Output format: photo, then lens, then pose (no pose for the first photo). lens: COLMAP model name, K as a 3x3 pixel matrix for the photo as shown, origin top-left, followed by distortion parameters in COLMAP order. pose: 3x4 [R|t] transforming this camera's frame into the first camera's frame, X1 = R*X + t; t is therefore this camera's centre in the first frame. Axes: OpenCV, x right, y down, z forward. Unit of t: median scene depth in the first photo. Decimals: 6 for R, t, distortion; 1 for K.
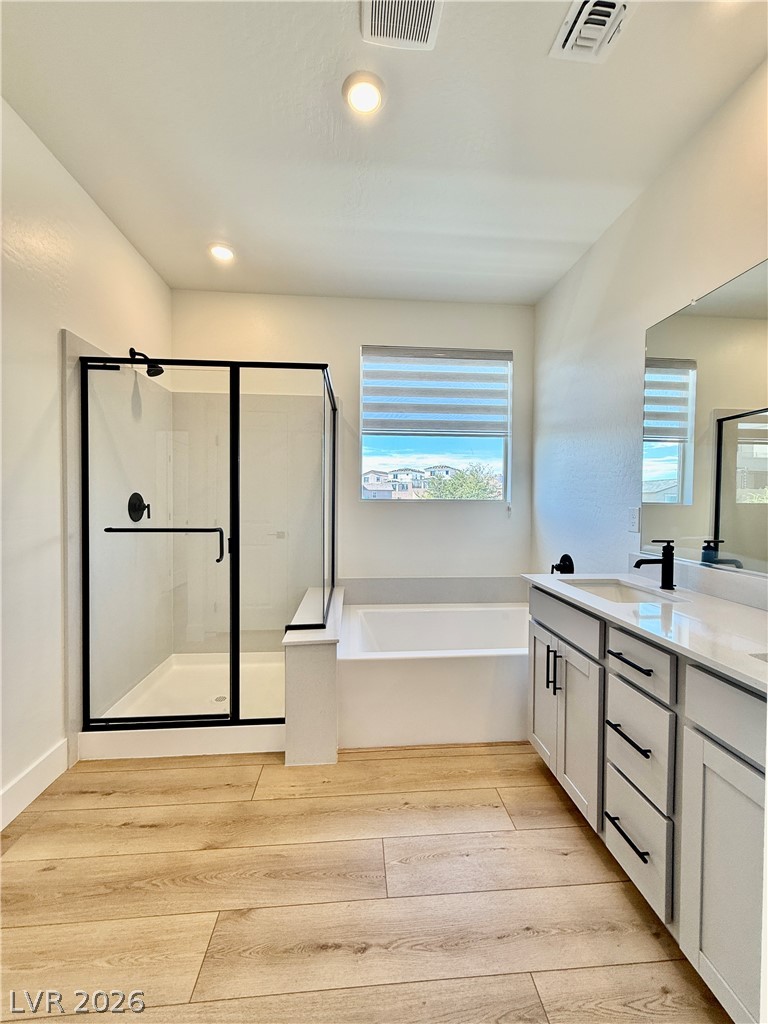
lens RADIAL K [[415.4, 0, 387.9], [0, 415.4, 511.6], [0, 0, 1]] dist [0.011757, 0.000037]
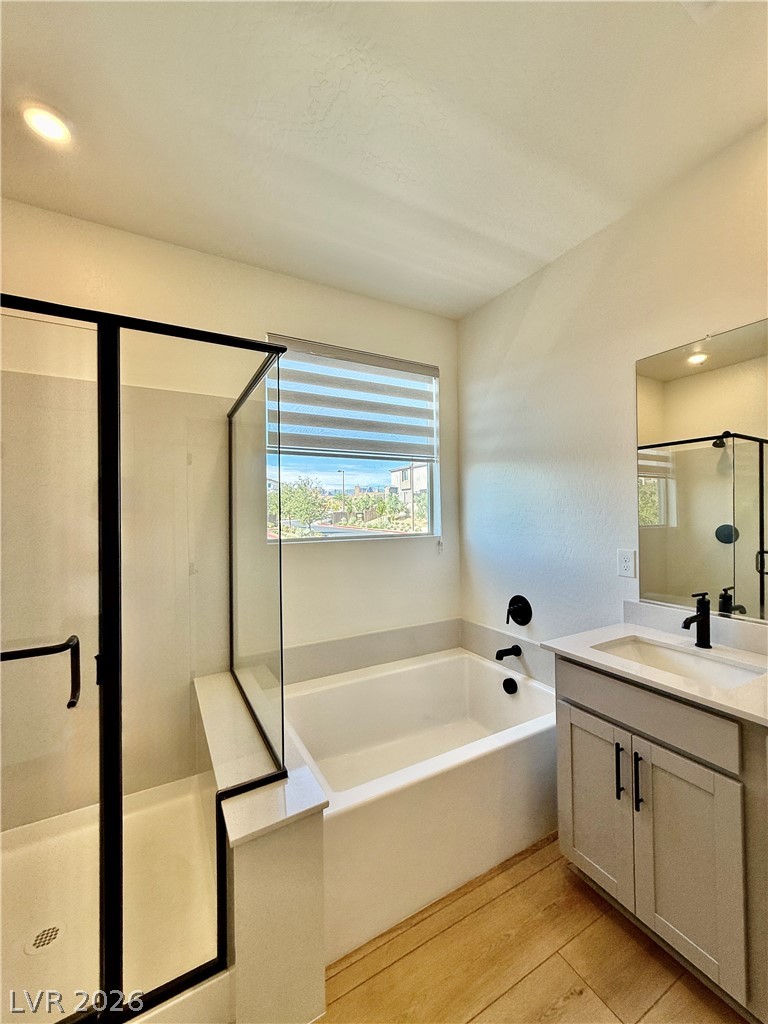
lens RADIAL K [[415.4, 0, 393.3], [0, 415.4, 513.2], [0, 0, 1]] dist [0.011757, 0.000037]
pose [[0.906716, -0.020543, 0.421242, -0.266339], [0.031671, 0.999309, -0.019436, -0.090526], [-0.420552, 0.030964, 0.906740, 0.379510]]
